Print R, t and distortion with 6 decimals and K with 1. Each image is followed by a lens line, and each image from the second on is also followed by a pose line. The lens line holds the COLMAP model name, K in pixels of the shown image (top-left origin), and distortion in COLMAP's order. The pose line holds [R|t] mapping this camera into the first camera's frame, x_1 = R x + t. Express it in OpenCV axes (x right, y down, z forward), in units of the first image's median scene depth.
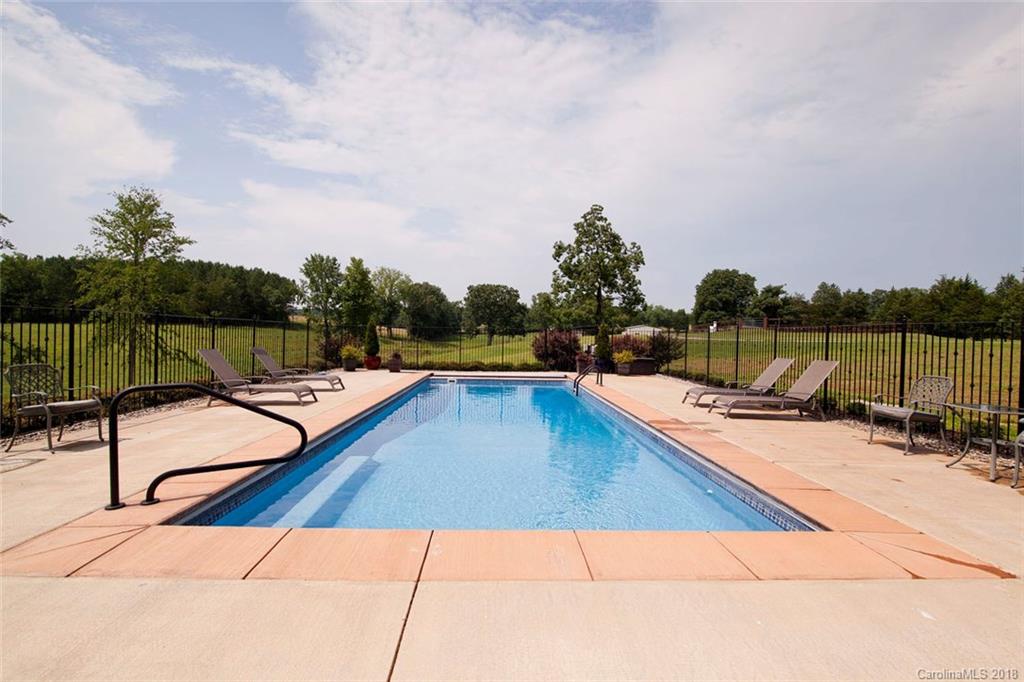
lens RADIAL K [[487.1, 0, 508.8], [0, 487.1, 338.3], [0, 0, 1]] dist [-0.001904, -0.000187]
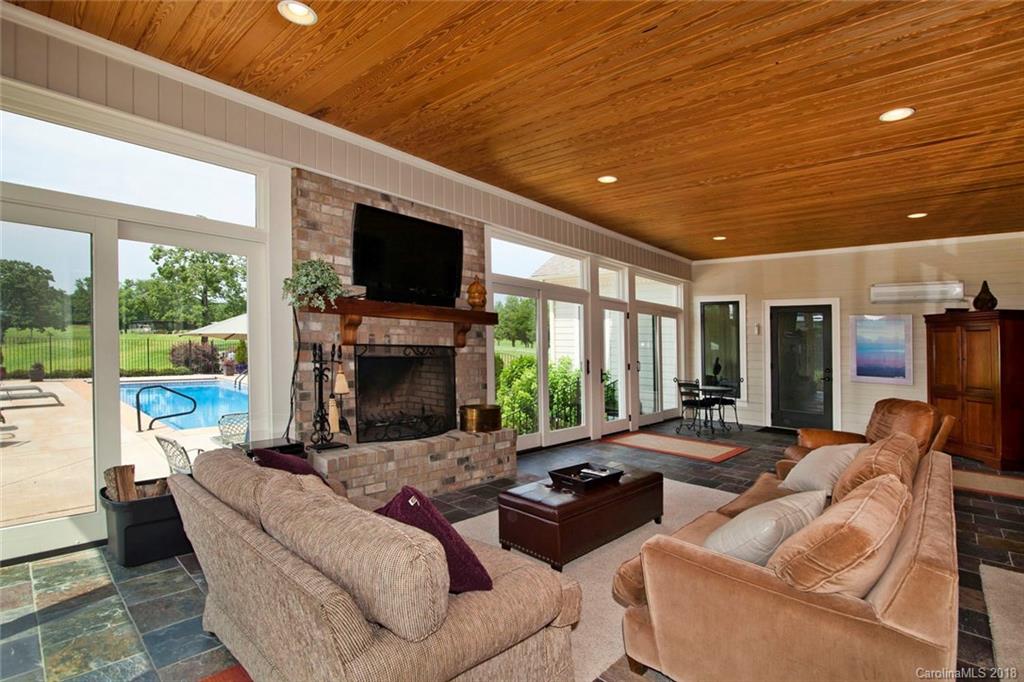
lens RADIAL K [[487.1, 0, 508.8], [0, 487.1, 338.3], [0, 0, 1]] dist [-0.001904, -0.000187]
pose [[0.694760, -0.006340, 0.719214, -0.116906], [-0.004822, 0.999898, 0.013472, -0.021729], [-0.719226, -0.012828, 0.694658, -0.219595]]
